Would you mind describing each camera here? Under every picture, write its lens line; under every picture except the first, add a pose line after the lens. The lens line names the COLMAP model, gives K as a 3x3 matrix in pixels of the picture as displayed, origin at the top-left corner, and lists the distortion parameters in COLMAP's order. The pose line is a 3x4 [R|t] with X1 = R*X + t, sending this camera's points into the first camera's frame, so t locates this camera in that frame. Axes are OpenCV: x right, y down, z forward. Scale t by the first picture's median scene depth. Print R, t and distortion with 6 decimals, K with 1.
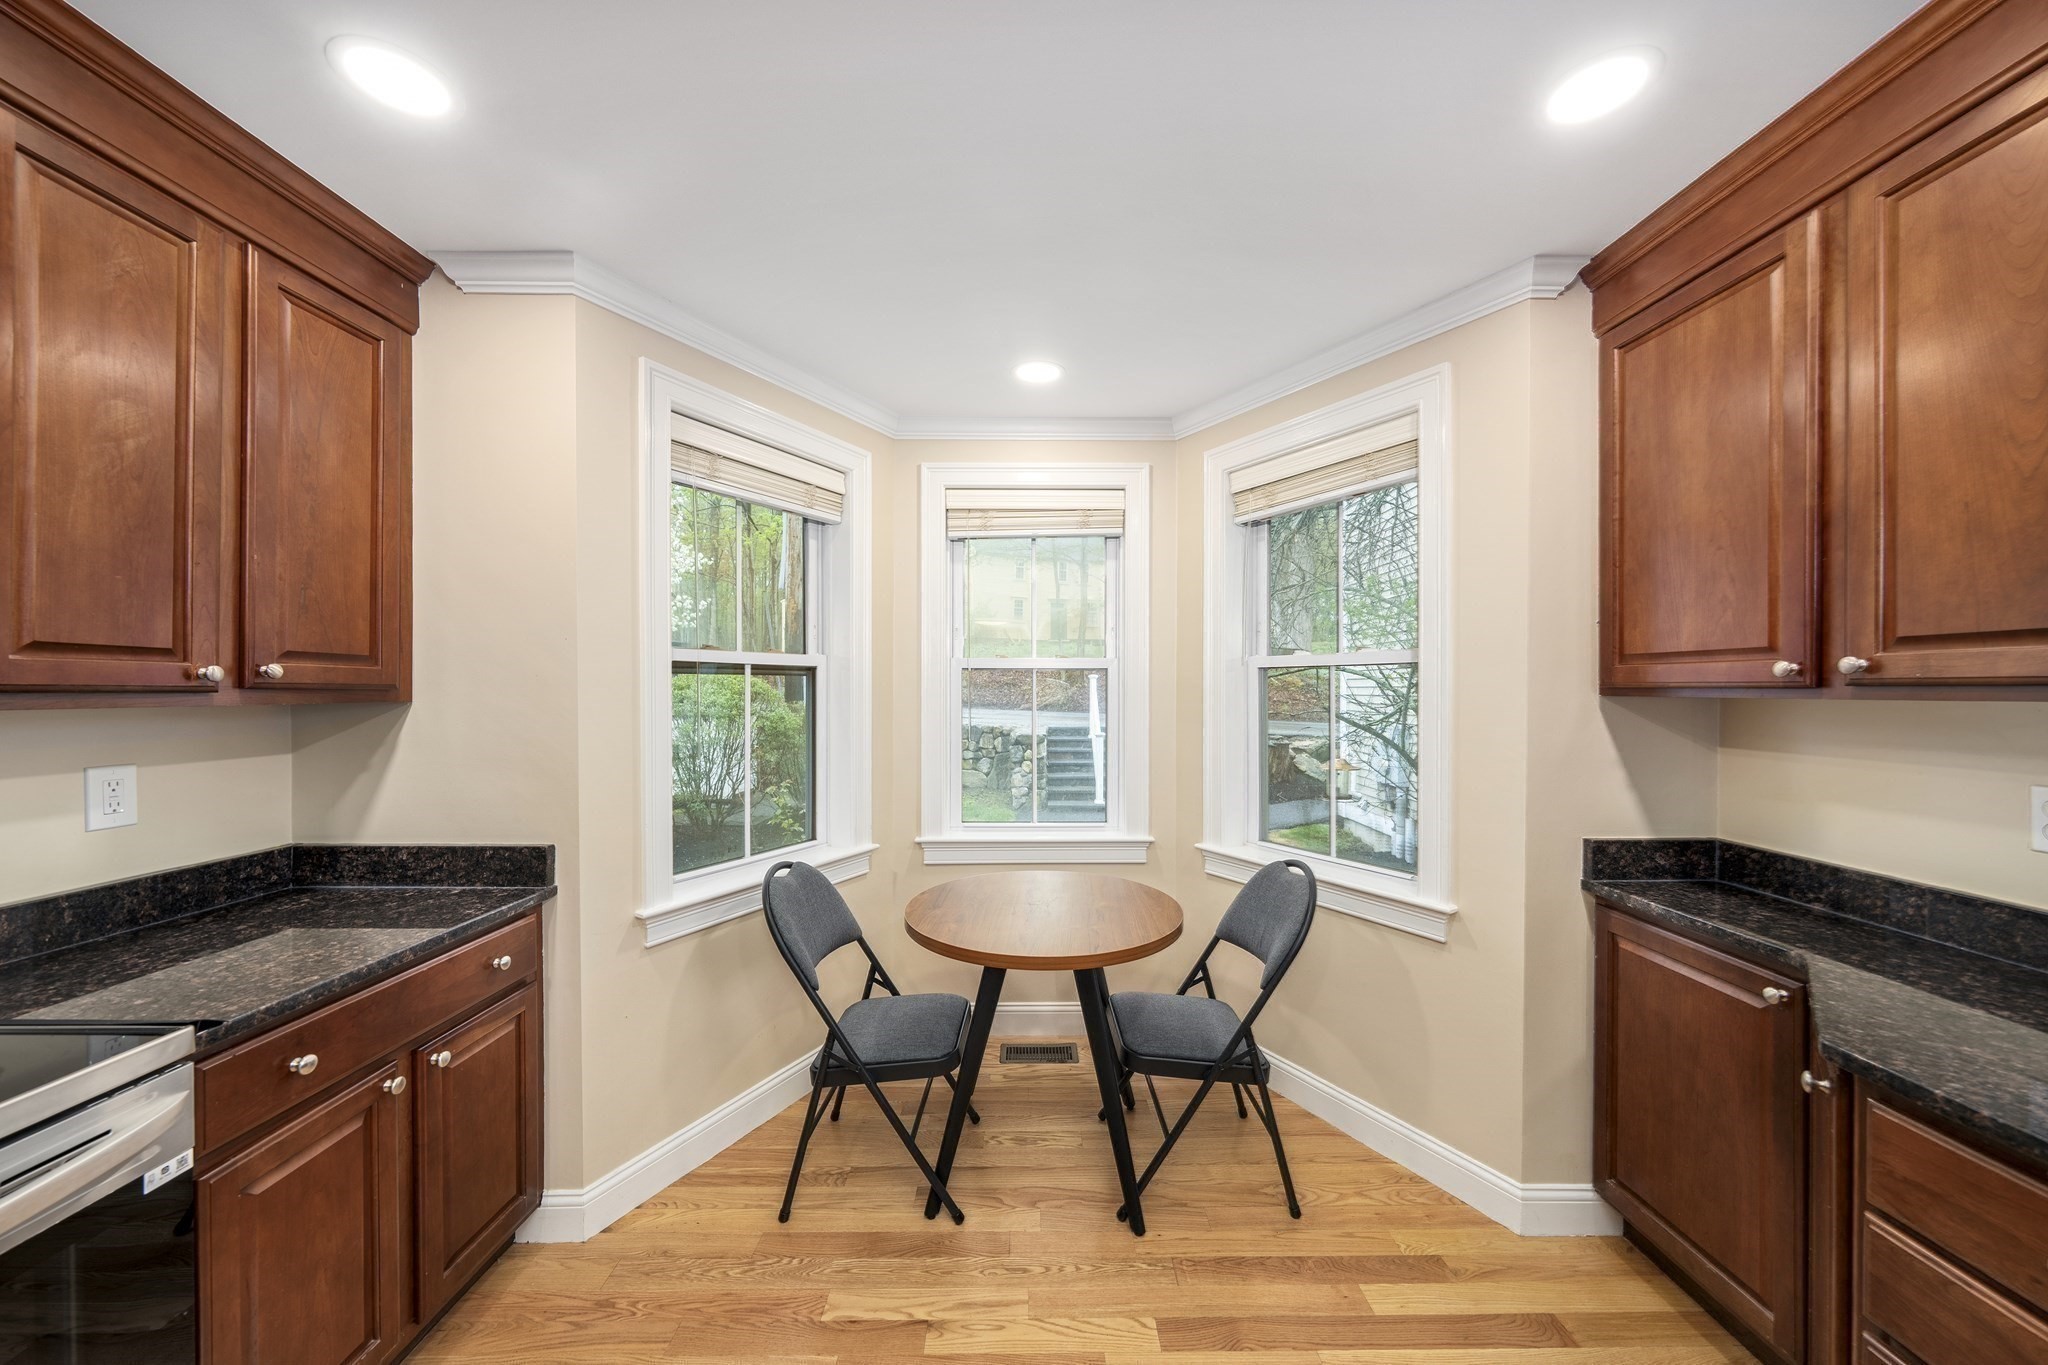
lens RADIAL K [[717.8, 0, 1024.5], [0, 717.8, 690.4], [0, 0, 1]] dist [-0.002458, 0.000085]
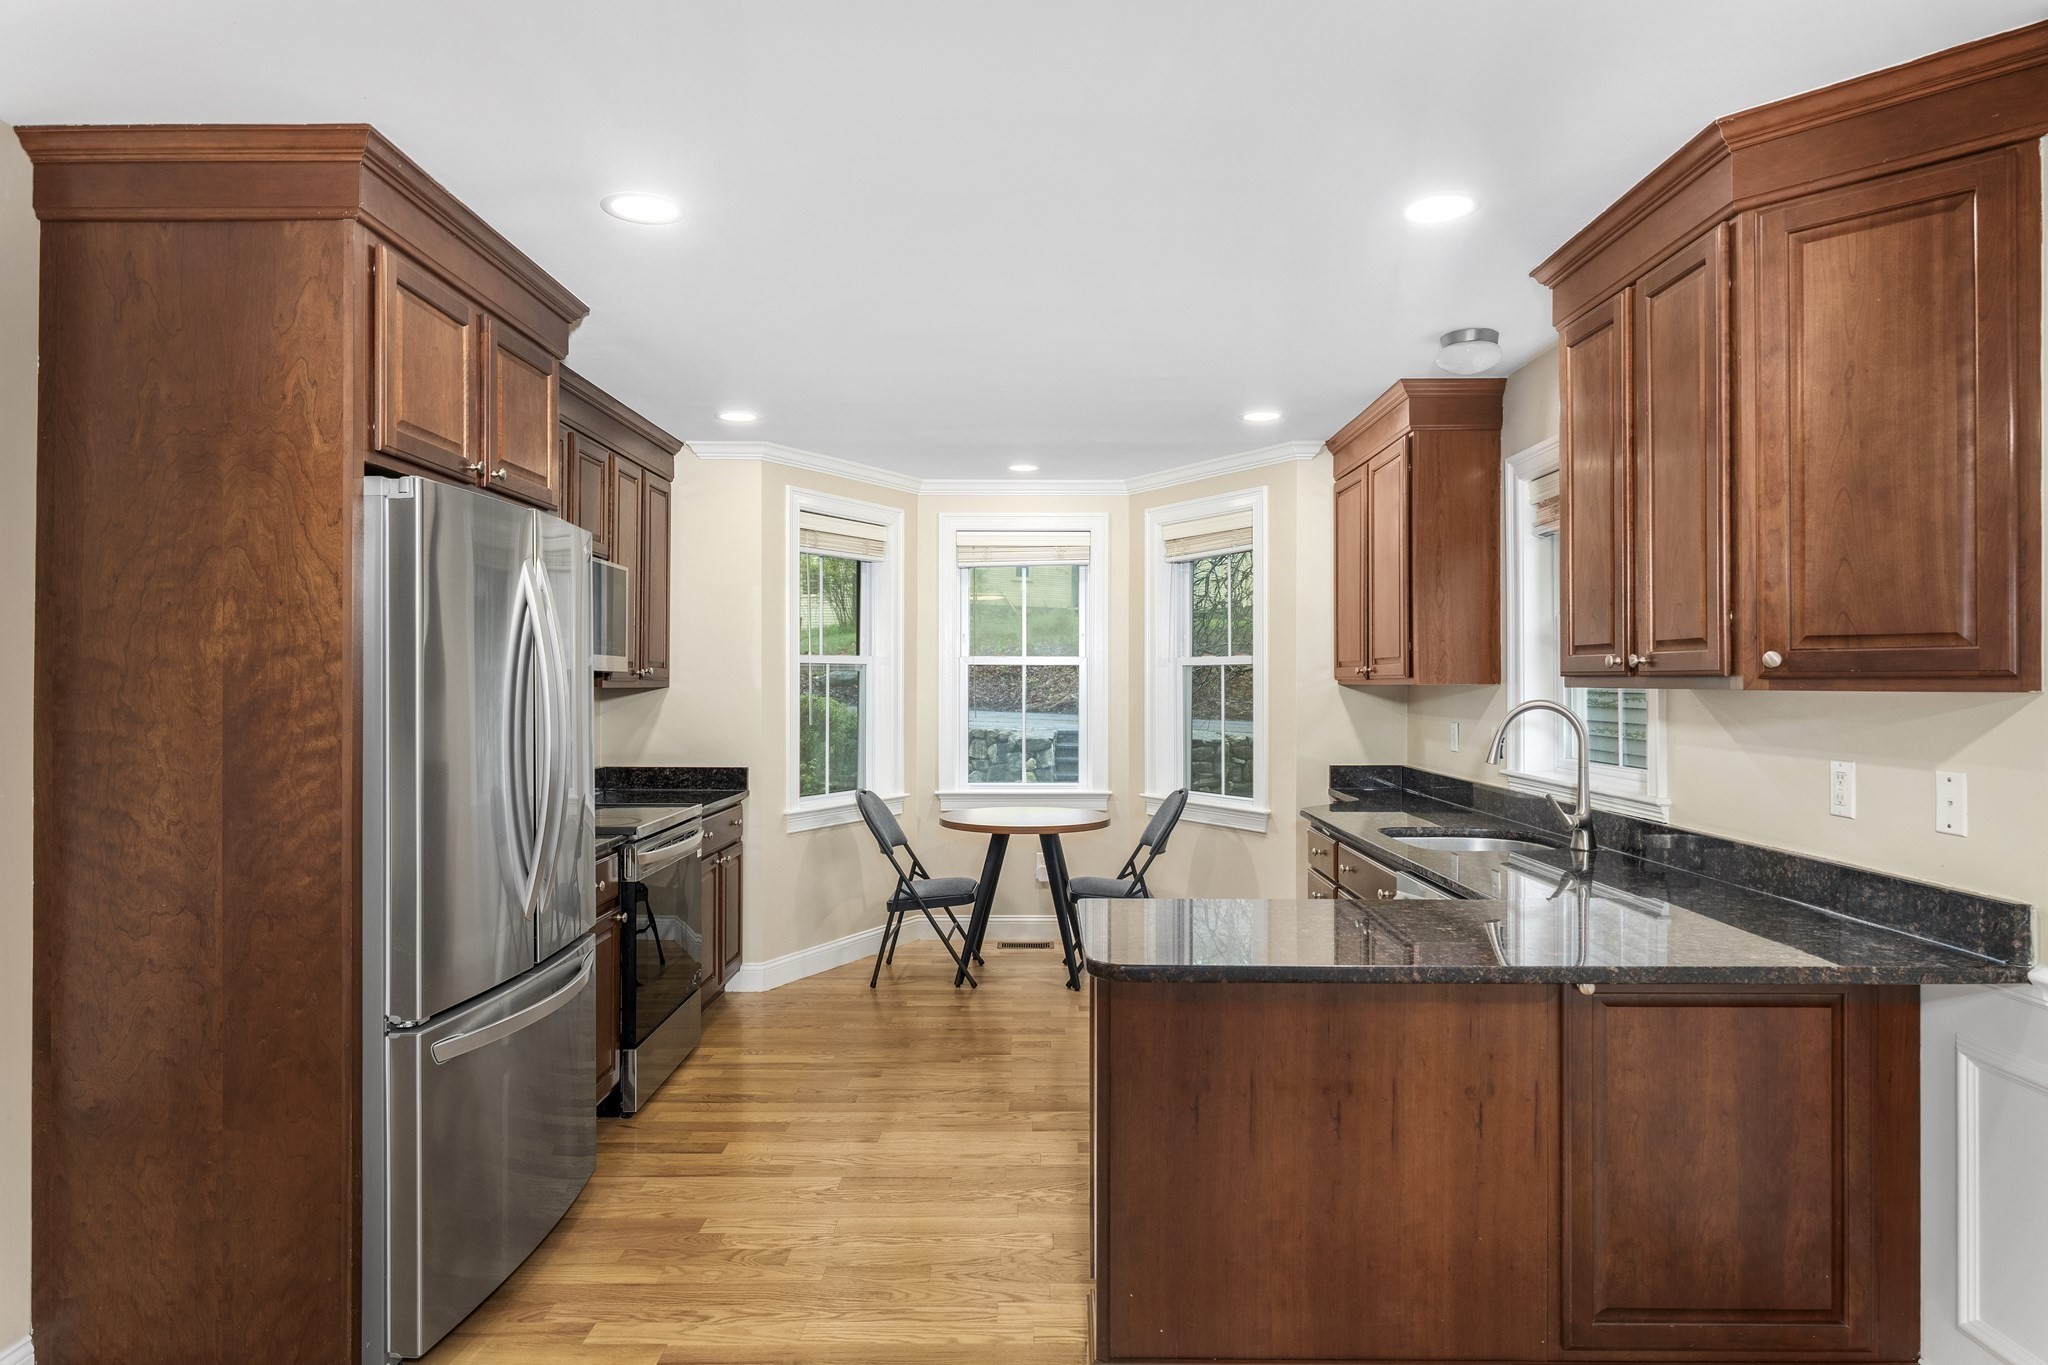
lens RADIAL K [[1200.8, 0, 1019.9], [0, 1200.8, 683.6], [0, 0, 1]] dist [0.000575, 0.003004]
pose [[0.999972, 0.000895, -0.007468, 0.039879], [-0.000921, 0.999994, -0.003473, 0.016795], [0.007464, 0.003480, 0.999966, -1.973498]]
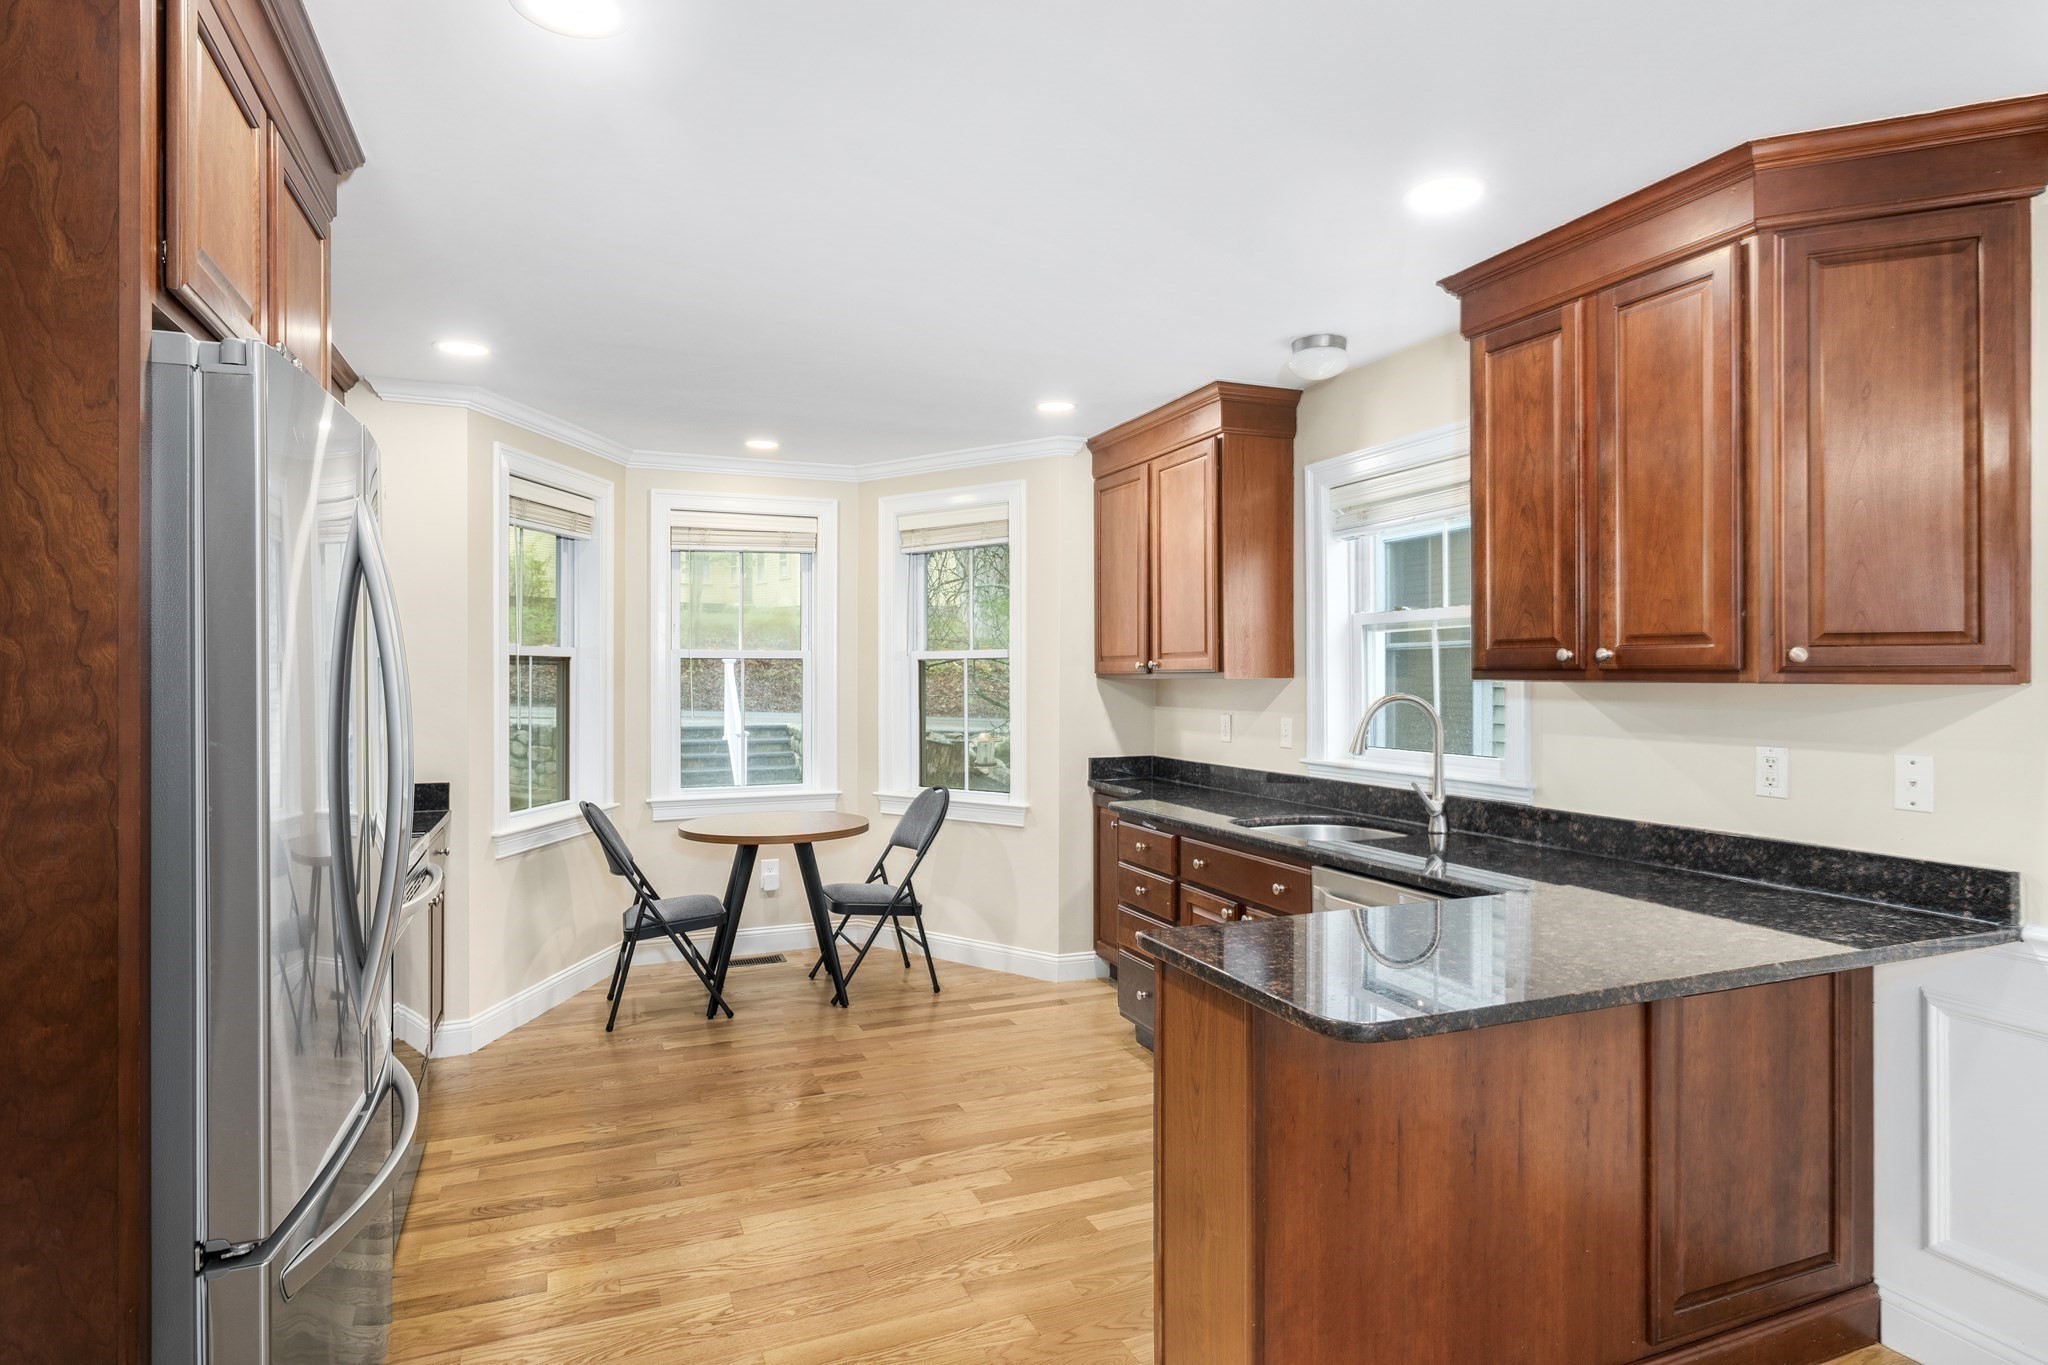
lens RADIAL K [[1117.1, 0, 1026.7], [0, 1117.1, 677.0], [0, 0, 1]] dist [0.001611, 0.000204]
pose [[0.923217, -0.001497, 0.384277, -0.444576], [0.002919, 0.999991, -0.003118, 0.012825], [-0.384268, 0.004000, 0.923213, -1.543159]]
